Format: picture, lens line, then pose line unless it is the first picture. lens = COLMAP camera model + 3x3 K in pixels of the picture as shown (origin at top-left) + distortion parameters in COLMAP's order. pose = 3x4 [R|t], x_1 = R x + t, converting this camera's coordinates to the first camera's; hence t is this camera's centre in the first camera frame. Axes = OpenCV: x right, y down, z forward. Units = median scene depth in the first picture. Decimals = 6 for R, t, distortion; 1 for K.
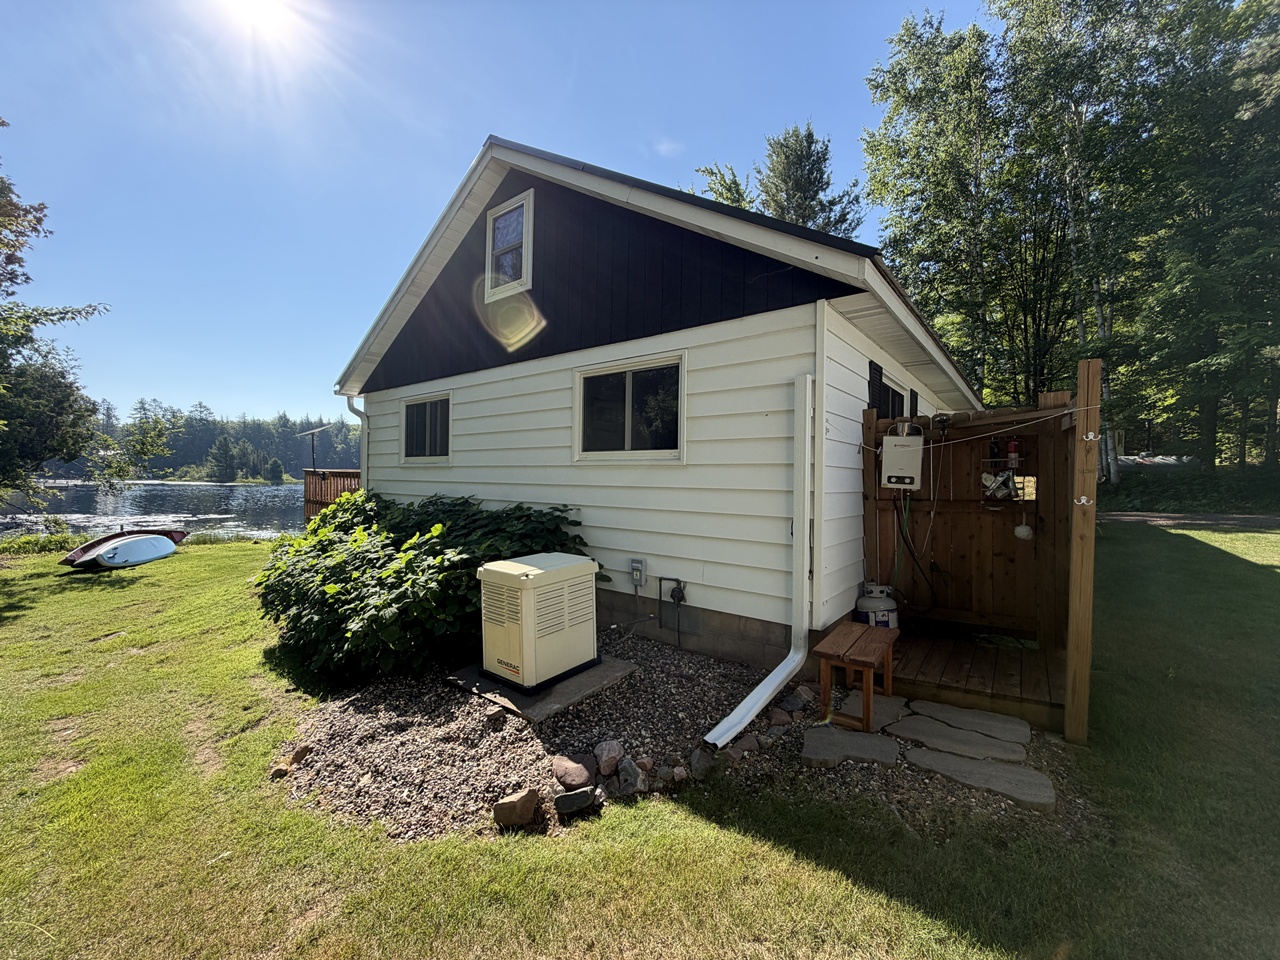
lens RADIAL K [[506.4, 0, 637.5], [0, 506.4, 478.4], [0, 0, 1]] dist [0.001164, 0.000116]
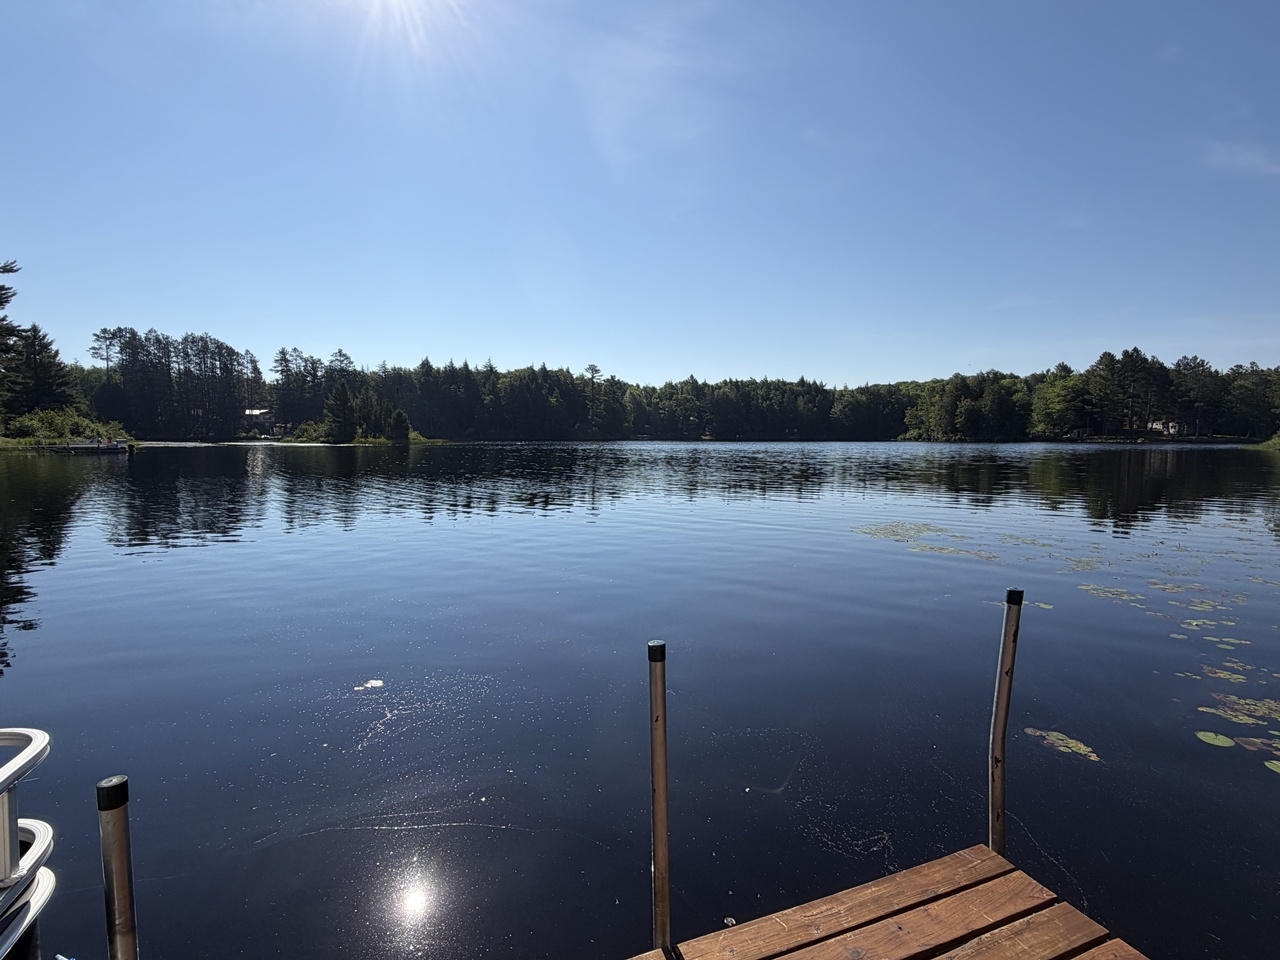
lens RADIAL K [[640.1, 0, 640.0], [0, 640.1, 480.0], [0, 0, 1]] dist [0.000423, 0.001048]
pose [[0.949959, 0.007585, -0.312283, -0.062754], [0.013017, 0.997876, 0.063836, 0.004699], [0.312104, -0.064706, 0.947842, 0.149233]]
